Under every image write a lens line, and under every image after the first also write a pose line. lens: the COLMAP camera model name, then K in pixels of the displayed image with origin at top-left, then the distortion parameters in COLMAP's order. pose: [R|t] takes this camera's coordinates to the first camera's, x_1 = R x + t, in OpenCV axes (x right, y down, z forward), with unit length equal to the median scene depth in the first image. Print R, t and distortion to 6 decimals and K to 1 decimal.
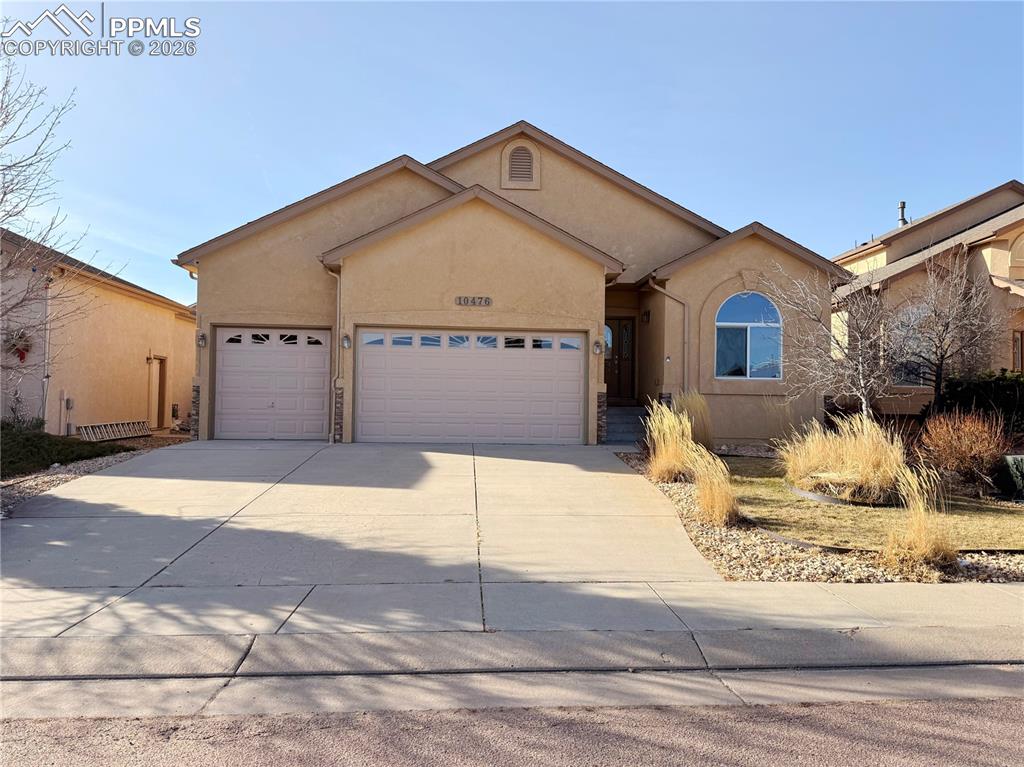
lens RADIAL K [[720.4, 0, 512.0], [0, 720.4, 383.5], [0, 0, 1]] dist [0.000658, -0.001098]
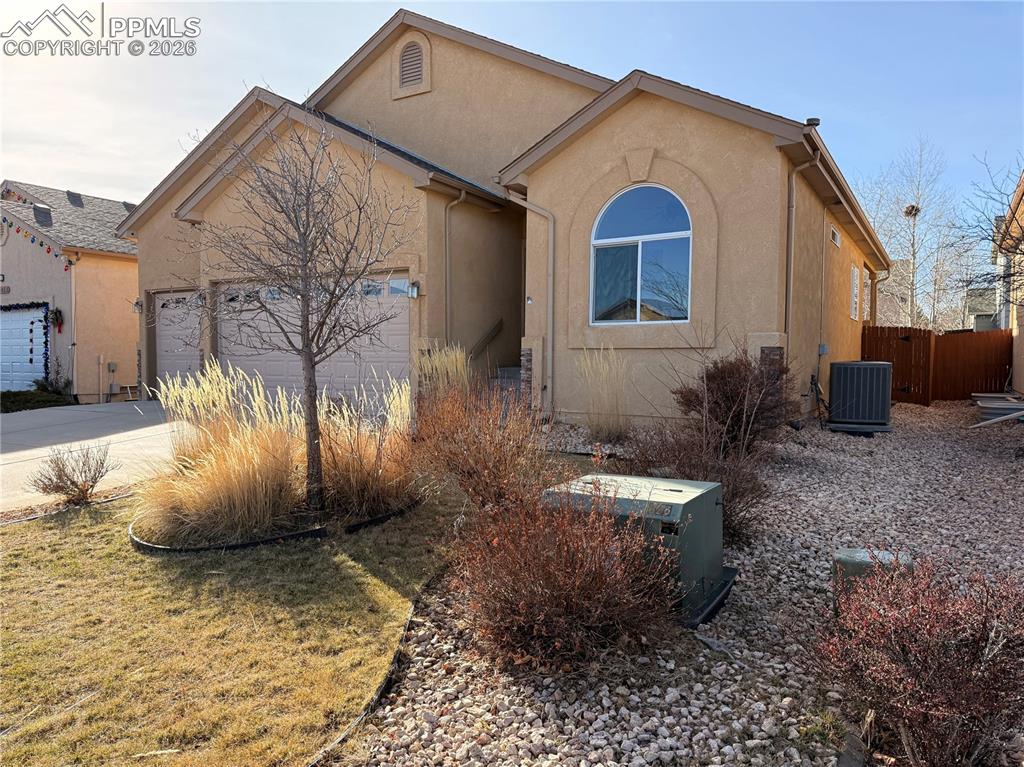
lens RADIAL K [[720.4, 0, 512.0], [0, 720.4, 383.5], [0, 0, 1]] dist [0.000658, -0.001098]
pose [[0.840588, 0.007162, -0.541628, 0.580708], [0.033509, 0.997310, 0.065192, 0.000949], [0.540638, -0.072948, 0.838087, 0.390022]]
